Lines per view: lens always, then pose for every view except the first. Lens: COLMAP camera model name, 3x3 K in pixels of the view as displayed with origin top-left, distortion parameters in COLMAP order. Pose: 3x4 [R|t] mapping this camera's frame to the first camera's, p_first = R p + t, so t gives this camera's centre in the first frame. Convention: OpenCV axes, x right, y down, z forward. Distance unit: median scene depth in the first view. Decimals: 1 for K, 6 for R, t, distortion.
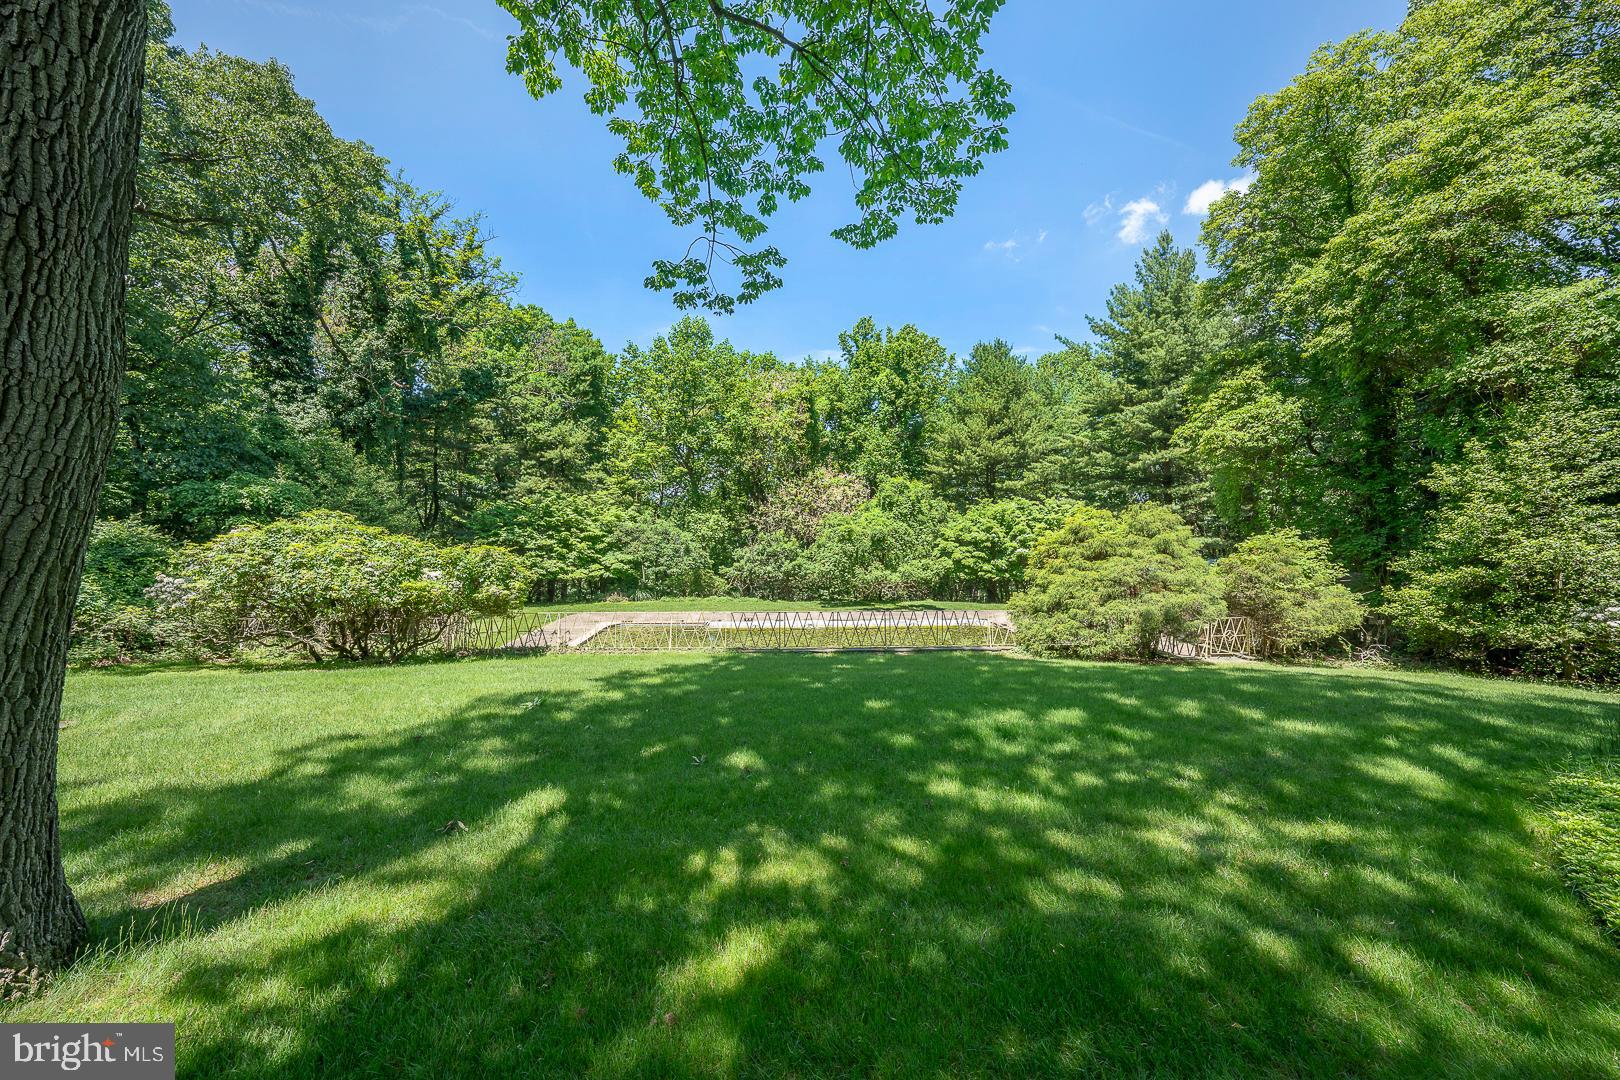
lens RADIAL K [[557.8, 0, 801.2], [0, 557.8, 527.7], [0, 0, 1]] dist [-0.001856, 0.000256]
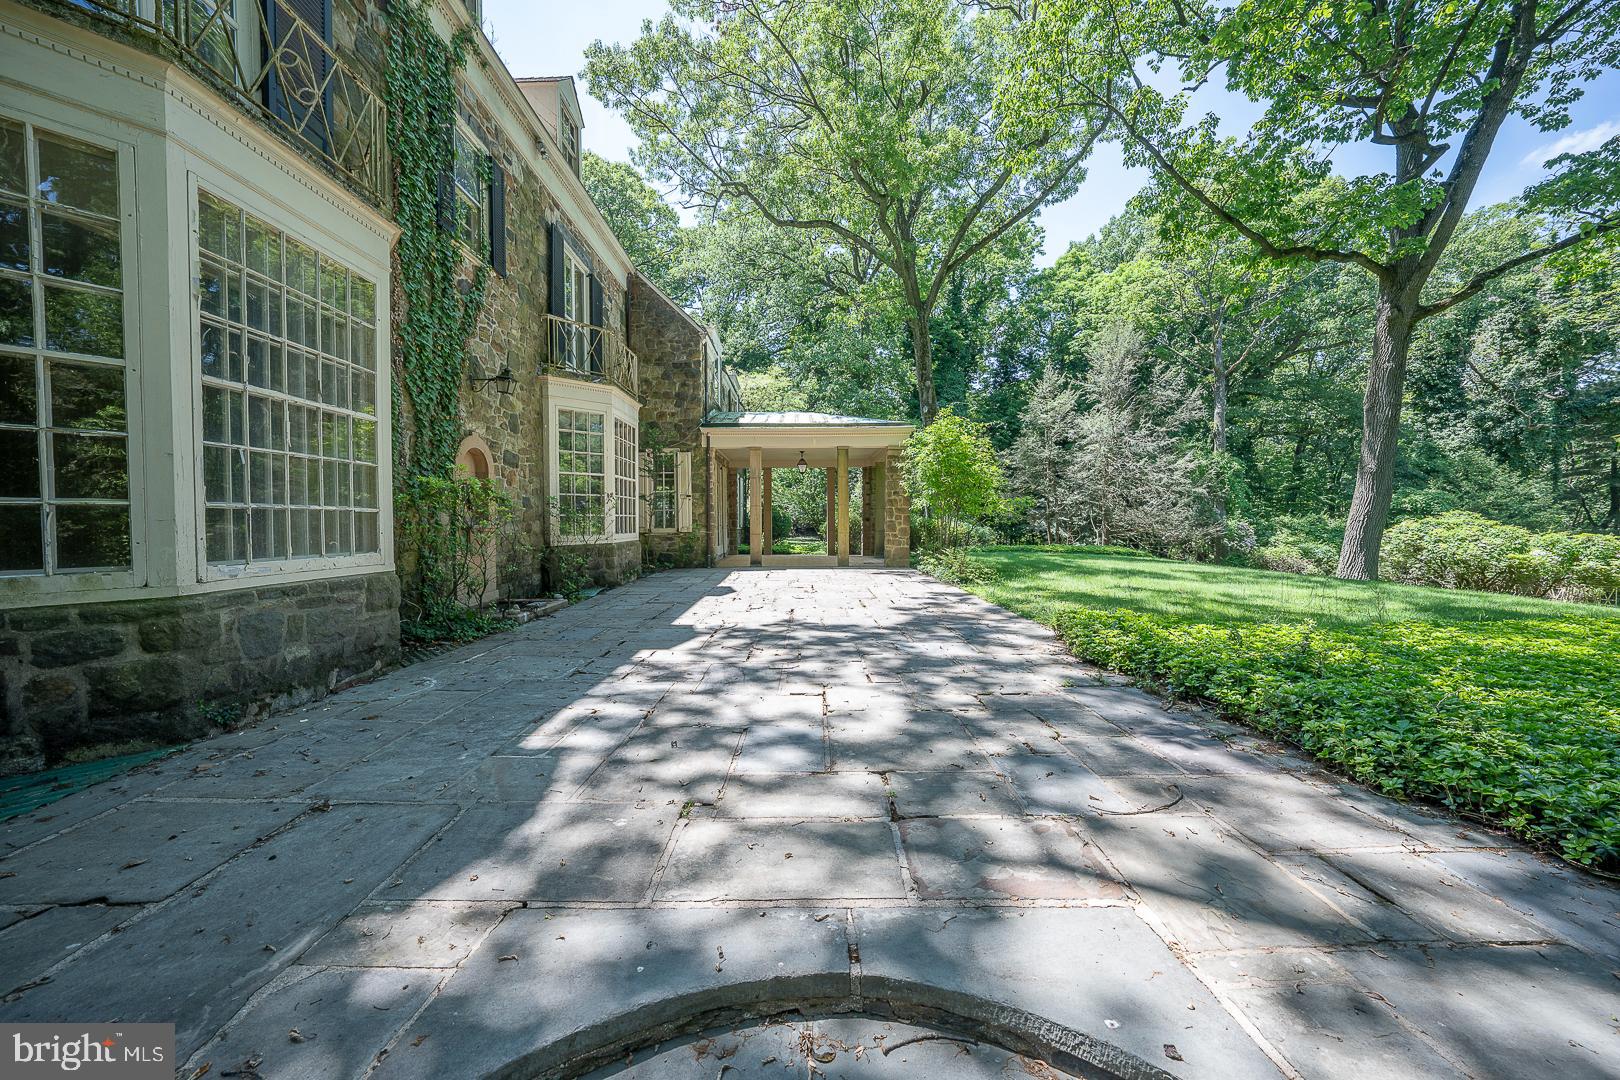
lens RADIAL K [[557.8, 0, 800.0], [0, 557.8, 534.1], [0, 0, 1]] dist [-0.001856, 0.000256]
pose [[-0.035223, 0.019552, -0.999188, 0.464871], [-0.005695, 0.999788, 0.019764, 0.008564], [0.999363, 0.006387, -0.035104, -0.481170]]
